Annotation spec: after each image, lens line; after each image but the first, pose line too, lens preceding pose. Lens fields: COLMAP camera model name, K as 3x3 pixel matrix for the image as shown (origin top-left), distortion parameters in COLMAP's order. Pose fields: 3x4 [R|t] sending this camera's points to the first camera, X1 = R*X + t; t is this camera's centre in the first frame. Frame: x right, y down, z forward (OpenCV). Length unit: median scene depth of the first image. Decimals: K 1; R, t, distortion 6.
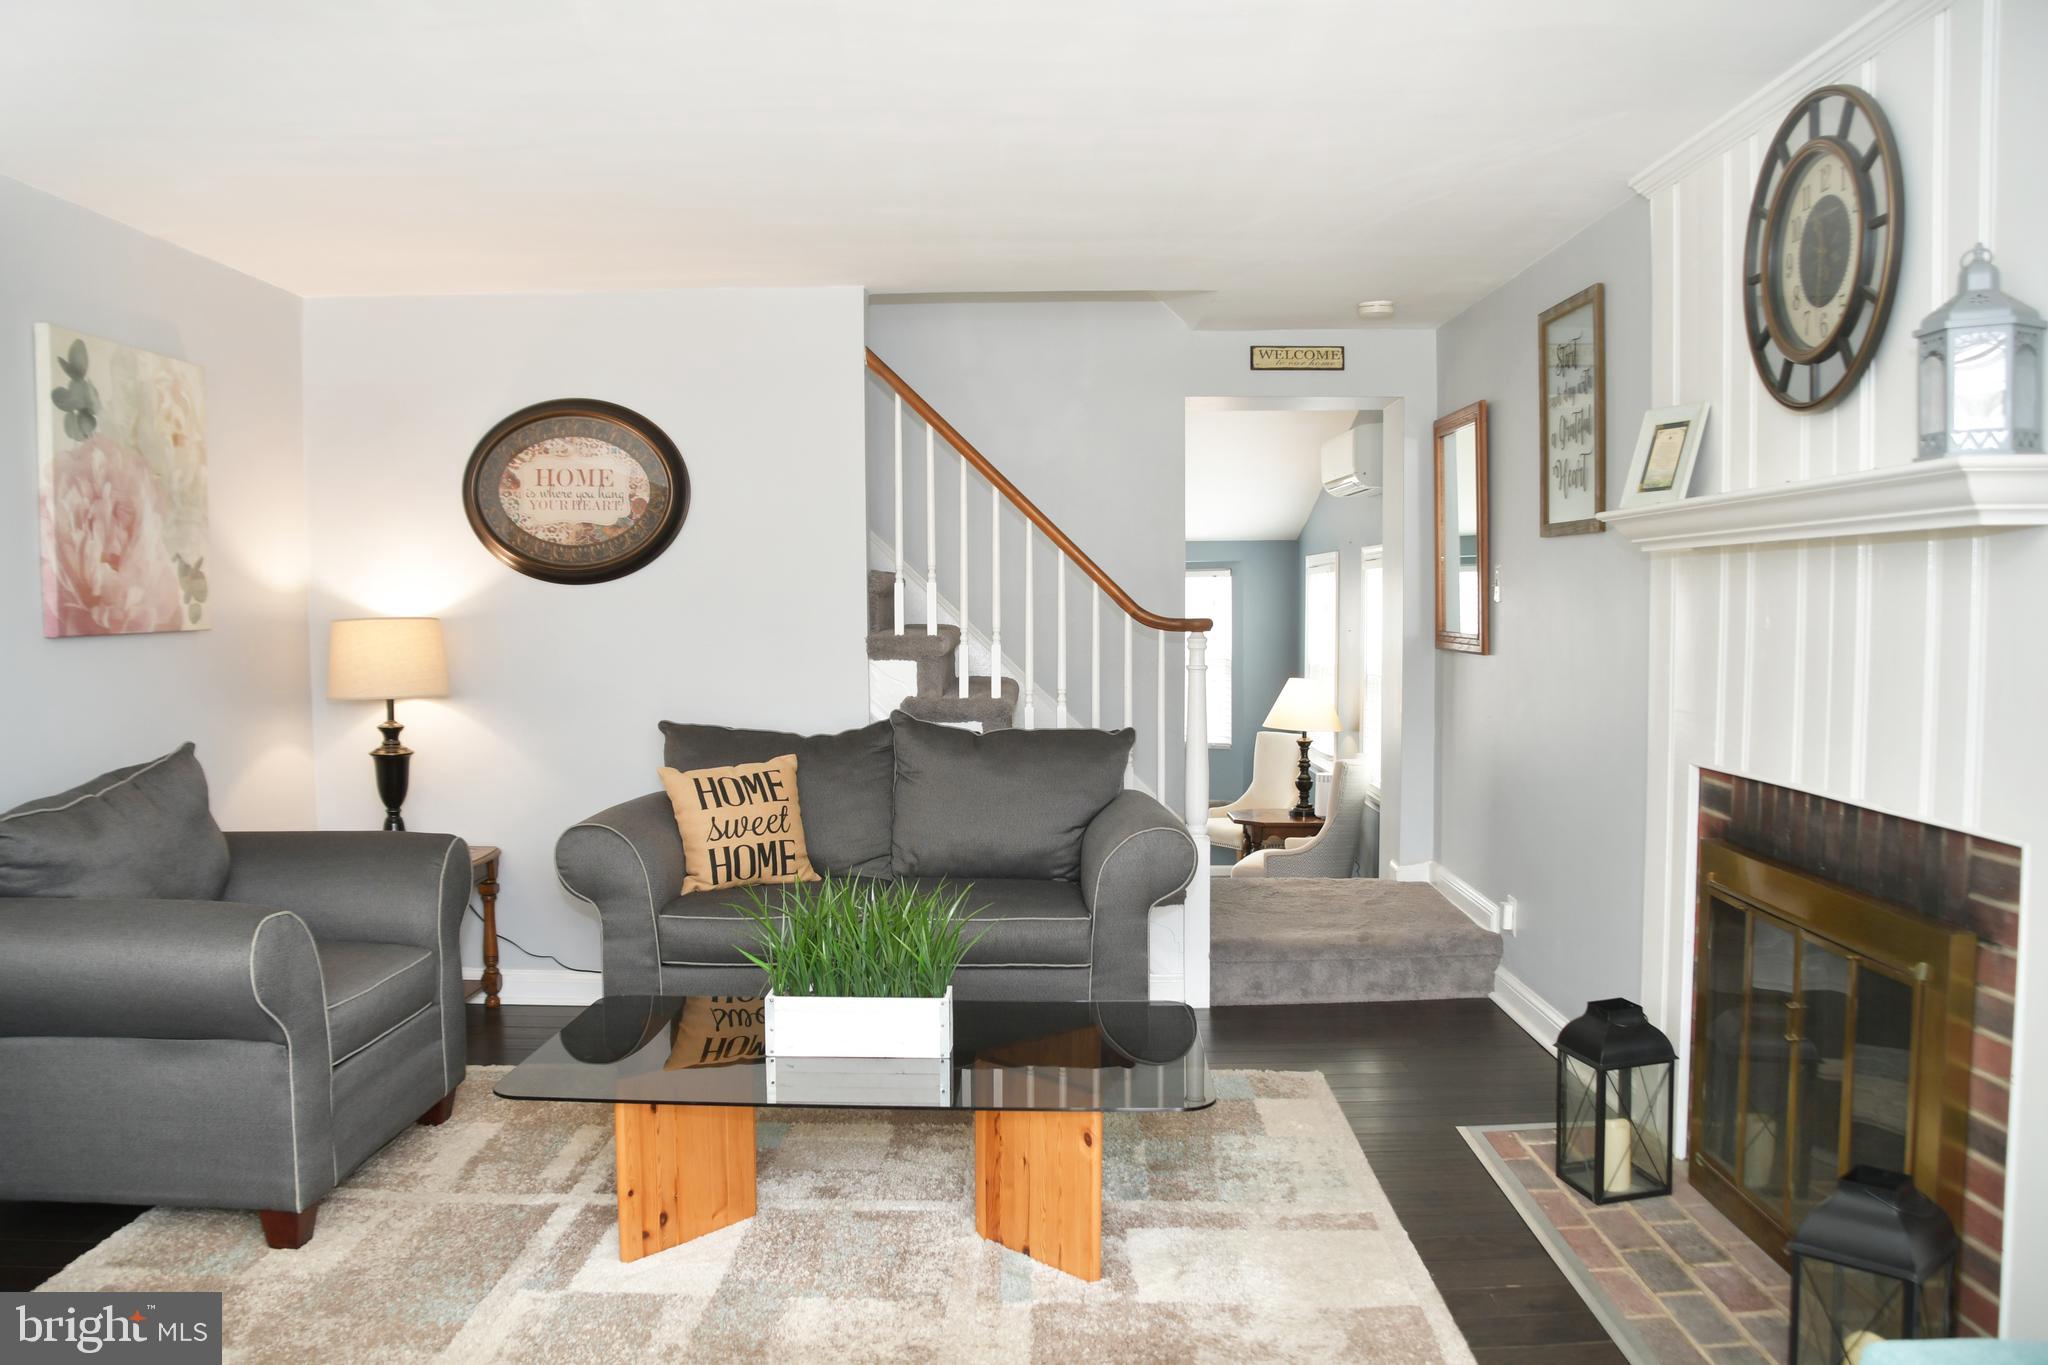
lens RADIAL K [[1619.4, 0, 1024.0], [0, 1619.4, 682.5], [0, 0, 1]] dist [-0.137354, 0.084471]
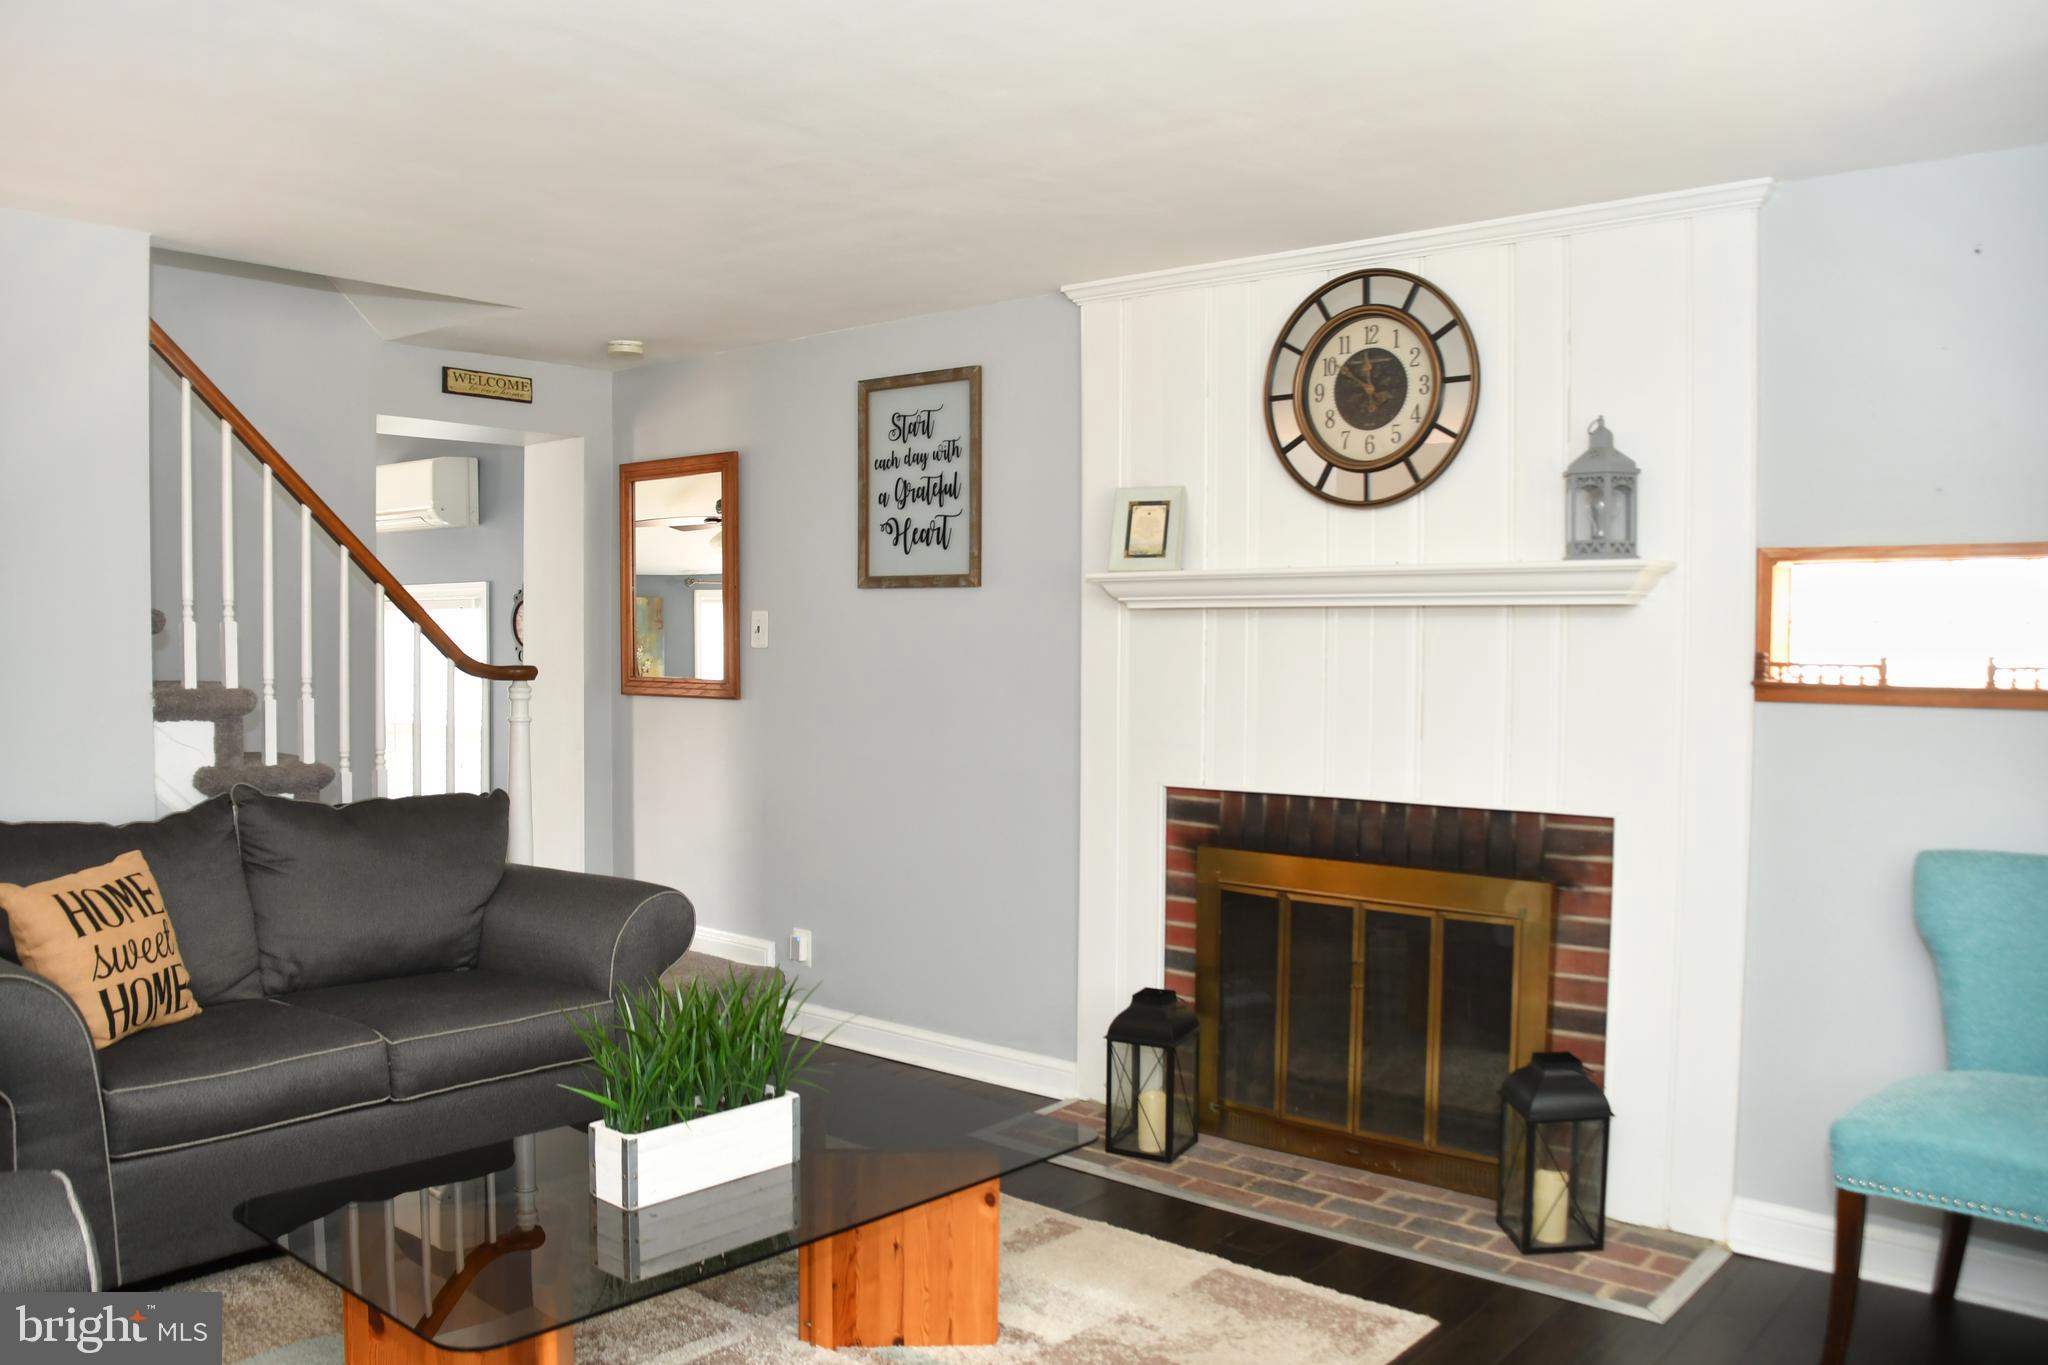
lens RADIAL K [[1619.4, 0, 1024.0], [0, 1619.4, 682.5], [0, 0, 1]] dist [-0.137354, 0.084471]
pose [[0.631905, -0.012591, 0.774944, -0.468278], [0.030906, 0.999482, -0.008962, -0.014902], [-0.774430, 0.029614, 0.631967, 0.237452]]
